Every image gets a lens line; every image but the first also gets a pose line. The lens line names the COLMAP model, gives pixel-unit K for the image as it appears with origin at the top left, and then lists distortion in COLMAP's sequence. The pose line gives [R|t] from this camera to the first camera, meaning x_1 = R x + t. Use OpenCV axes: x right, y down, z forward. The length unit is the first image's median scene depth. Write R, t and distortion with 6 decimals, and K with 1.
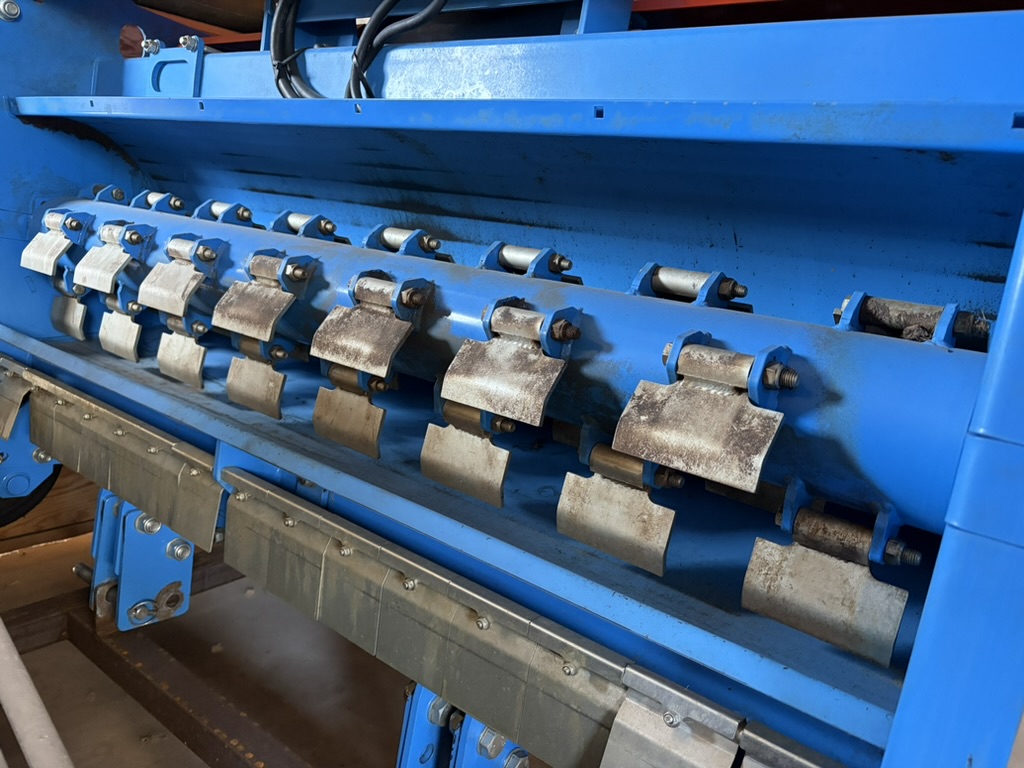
lens RADIAL K [[784.0, 0, 501.9], [0, 784.0, 387.0], [0, 0, 1]] dist [0.031413, -0.046694]
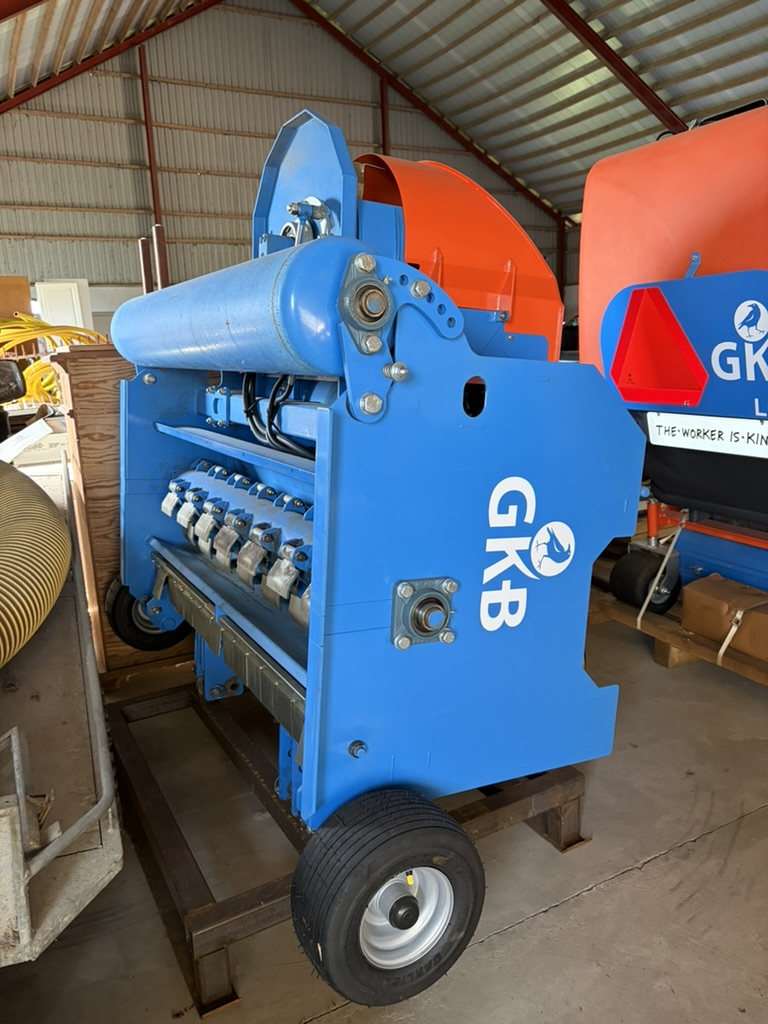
lens RADIAL K [[784.0, 0, 384.0], [0, 784.0, 512.0], [0, 0, 1]] dist [0.031413, -0.046694]
pose [[0.910626, -0.061788, -0.408587, 0.695386], [0.055775, 0.998088, -0.026628, -0.071046], [0.409451, 0.001459, 0.912331, -0.551322]]
